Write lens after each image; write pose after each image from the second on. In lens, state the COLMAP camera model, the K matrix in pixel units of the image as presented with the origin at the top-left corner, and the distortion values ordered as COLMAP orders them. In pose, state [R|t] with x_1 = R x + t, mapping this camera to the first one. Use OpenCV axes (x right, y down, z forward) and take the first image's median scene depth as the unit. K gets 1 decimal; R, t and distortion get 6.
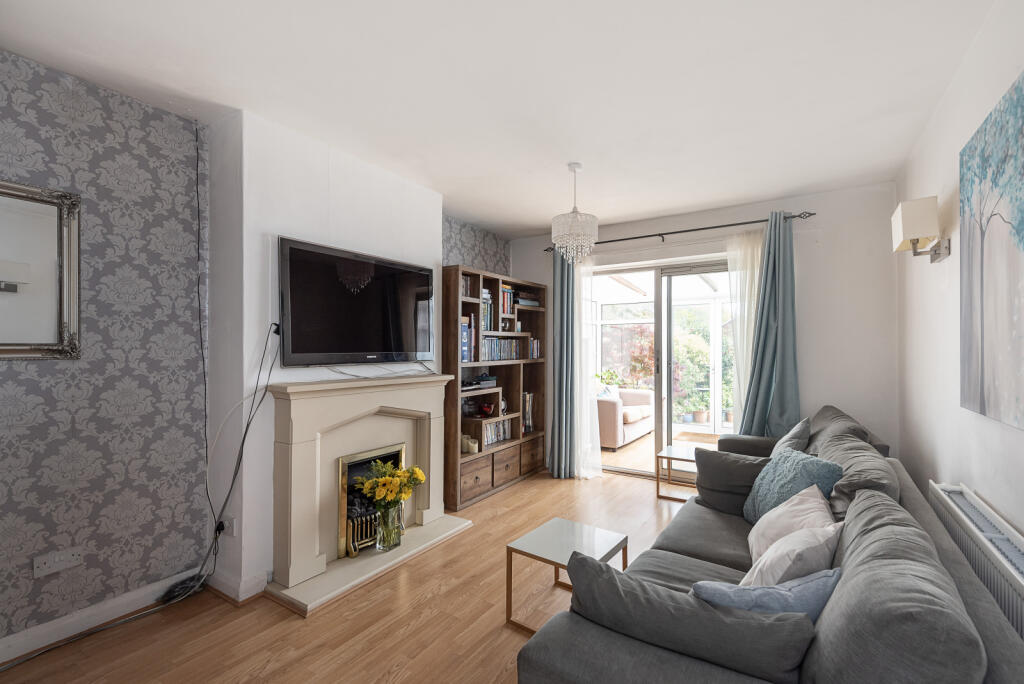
lens RADIAL K [[432.3, 0, 513.5], [0, 432.3, 344.8], [0, 0, 1]] dist [0.007779, -0.000322]
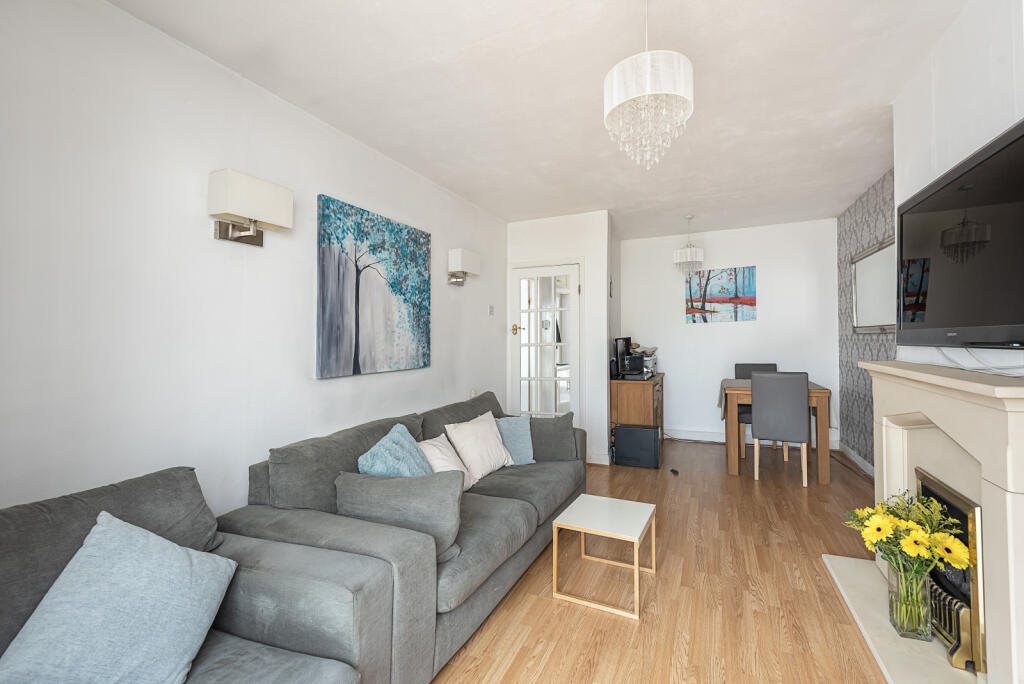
lens RADIAL K [[432.3, 0, 512.2], [0, 432.3, 338.4], [0, 0, 1]] dist [0.007779, -0.000322]
pose [[-0.988508, 0.008108, -0.150950, 0.553461], [0.009489, 0.999919, -0.008432, 0.026514], [0.150870, -0.009767, -0.988505, 2.172889]]
